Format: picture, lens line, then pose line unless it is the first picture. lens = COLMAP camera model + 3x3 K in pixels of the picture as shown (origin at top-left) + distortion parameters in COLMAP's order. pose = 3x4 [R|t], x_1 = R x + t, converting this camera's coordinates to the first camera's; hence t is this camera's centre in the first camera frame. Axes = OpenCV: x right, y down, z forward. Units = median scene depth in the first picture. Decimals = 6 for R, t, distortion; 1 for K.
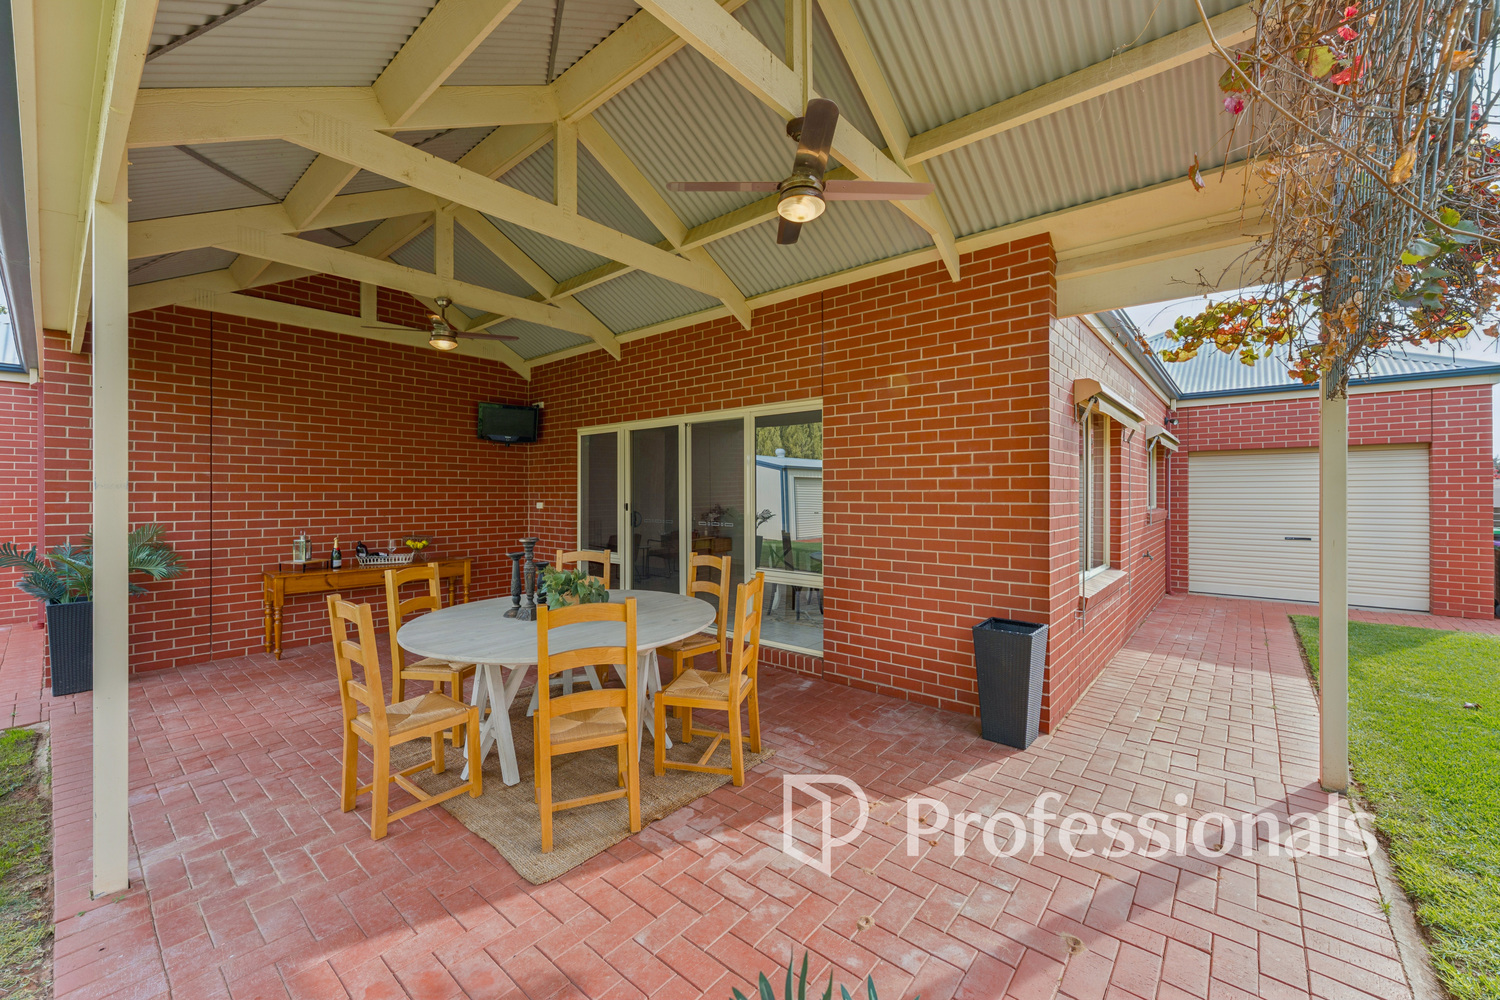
lens RADIAL K [[594.7, 0, 750.5], [0, 594.7, 488.8], [0, 0, 1]] dist [-0.000067, 0.000272]
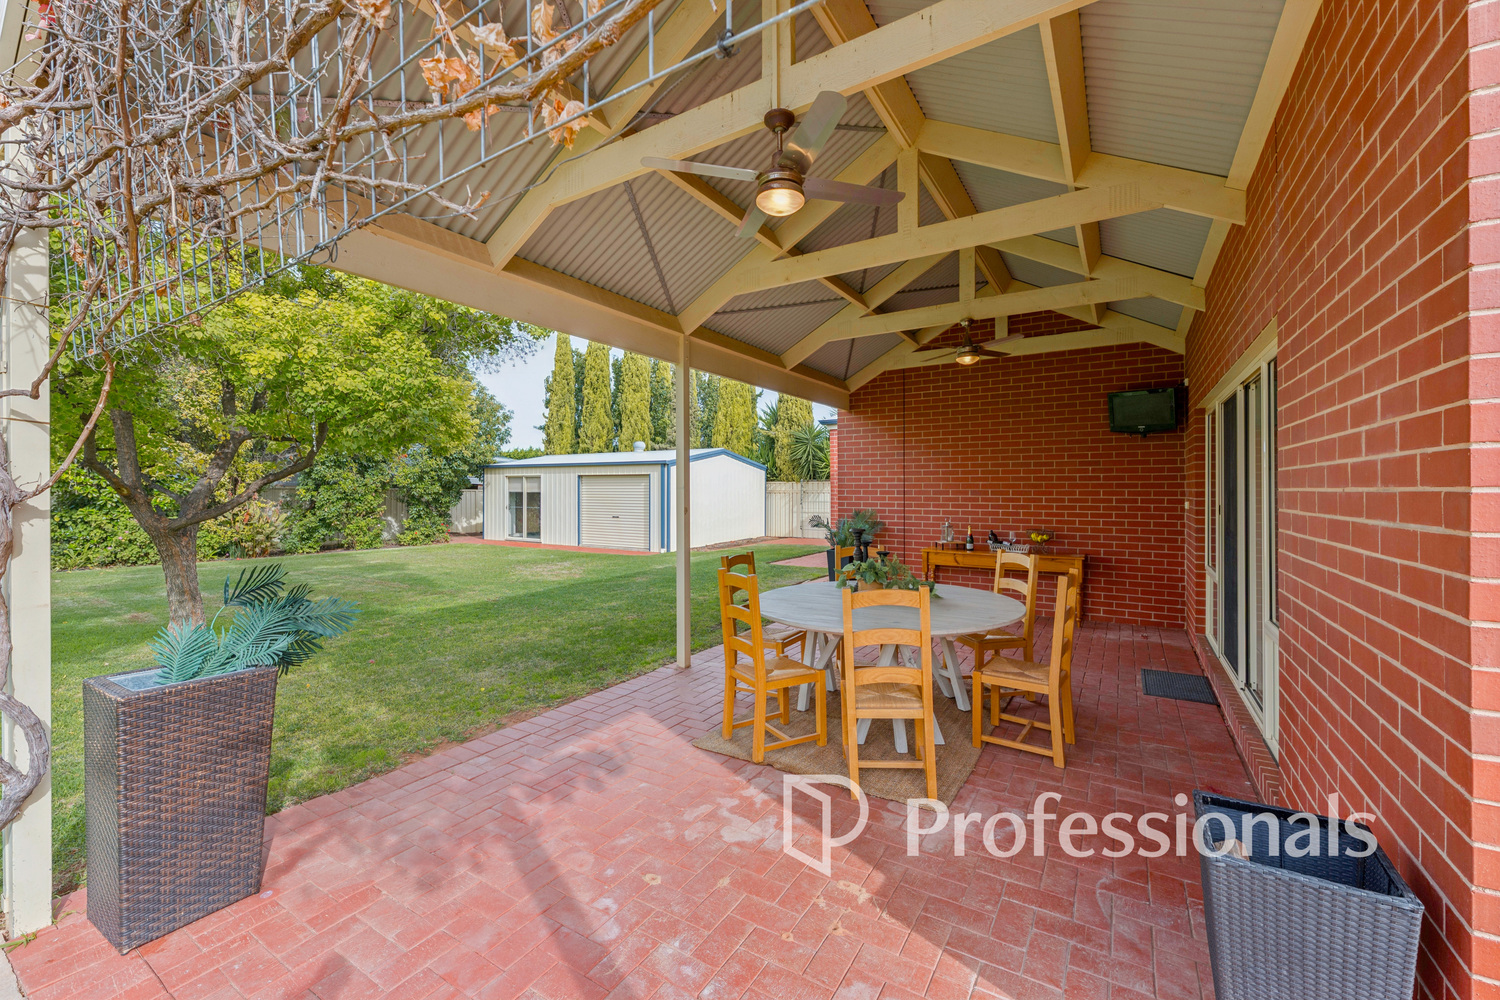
lens RADIAL K [[594.7, 0, 750.5], [0, 594.7, 488.8], [0, 0, 1]] dist [-0.000067, 0.000272]
pose [[0.142396, -0.001582, -0.989808, 0.448976], [0.004052, 0.999991, -0.001016, 0.004297], [0.989801, -0.003866, 0.142401, 0.353330]]
